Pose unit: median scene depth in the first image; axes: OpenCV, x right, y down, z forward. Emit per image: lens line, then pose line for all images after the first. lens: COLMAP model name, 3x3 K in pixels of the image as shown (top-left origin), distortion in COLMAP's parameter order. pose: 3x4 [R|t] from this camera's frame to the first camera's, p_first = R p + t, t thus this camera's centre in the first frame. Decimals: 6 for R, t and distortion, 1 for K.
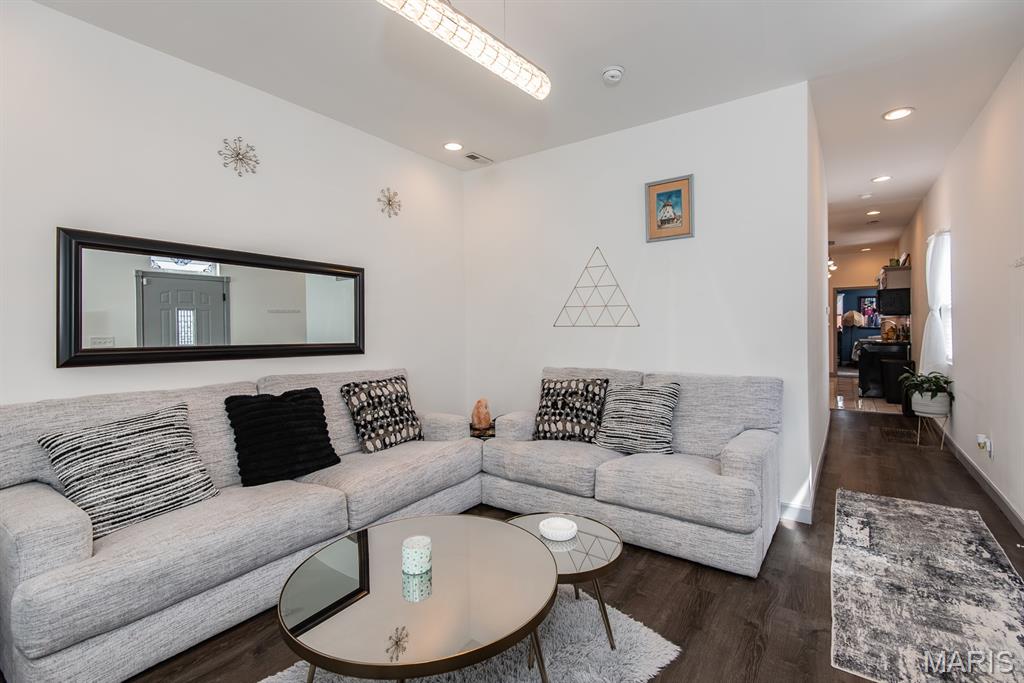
lens RADIAL K [[468.1, 0, 508.3], [0, 468.1, 326.5], [0, 0, 1]] dist [0.030567, -0.017103]
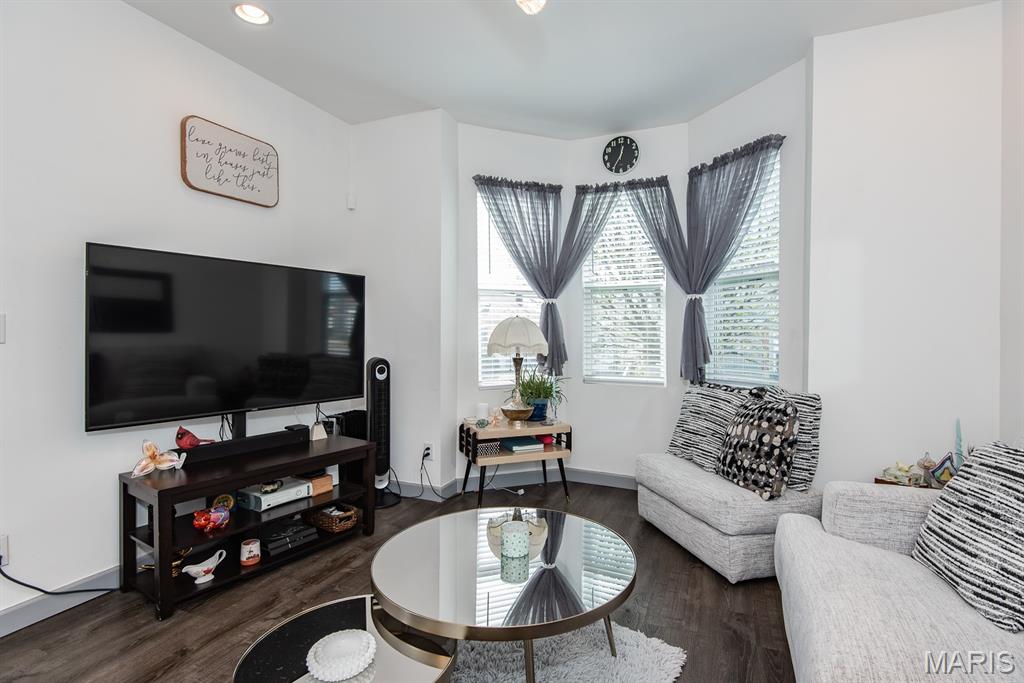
lens RADIAL K [[497.3, 0, 534.3], [0, 497.3, 333.1], [0, 0, 1]] dist [0.021395, -0.000667]
pose [[-0.966407, 0.010979, -0.256783, 0.022362], [0.009389, 0.999928, 0.007415, 0.014125], [0.256846, 0.004755, -0.966441, 1.044344]]
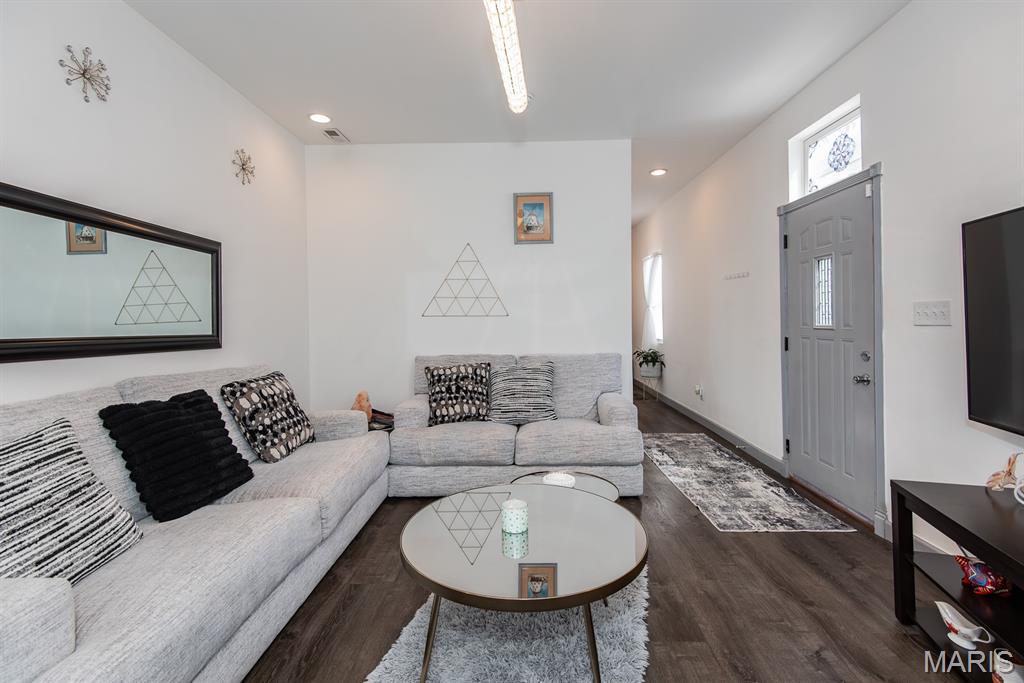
lens RADIAL K [[470.9, 0, 511.2], [0, 470.9, 314.3], [0, 0, 1]] dist [0.027390, -0.015061]
pose [[0.829604, 0.006828, 0.558311, -0.410668], [0.003588, 0.999839, -0.017559, 0.018804], [-0.558341, 0.016571, 0.829446, 0.045294]]
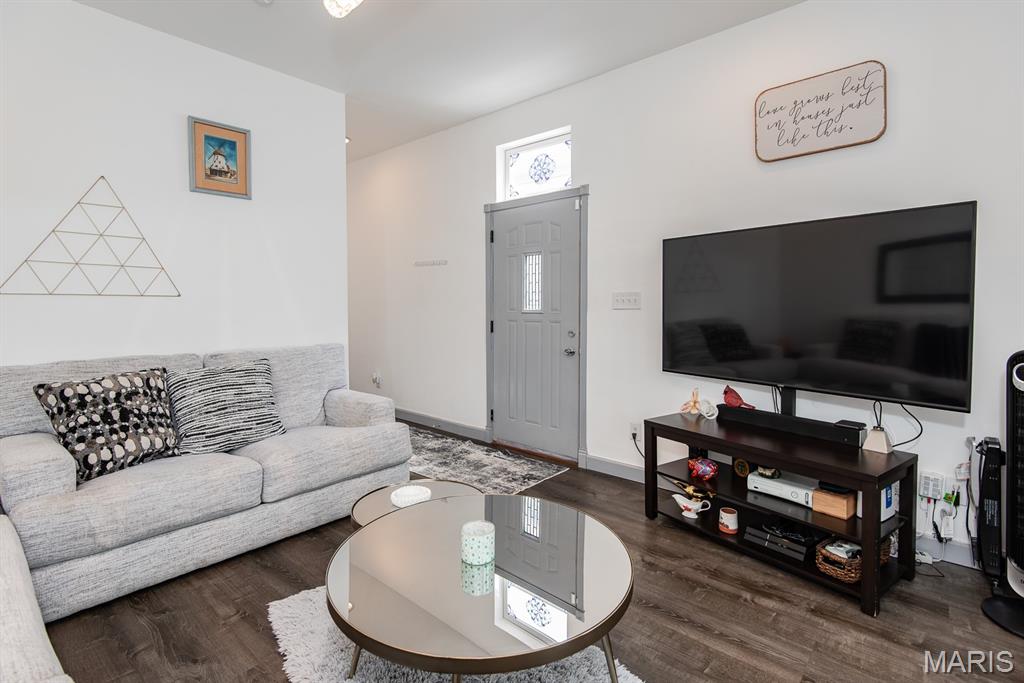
lens RADIAL K [[485.5, 0, 511.6], [0, 485.5, 322.3], [0, 0, 1]] dist [0.022311, -0.021473]
pose [[0.098150, -0.025148, 0.994854, -0.540173], [0.002772, 0.999684, 0.024996, 0.026933], [-0.995168, 0.000304, 0.098189, 0.430529]]
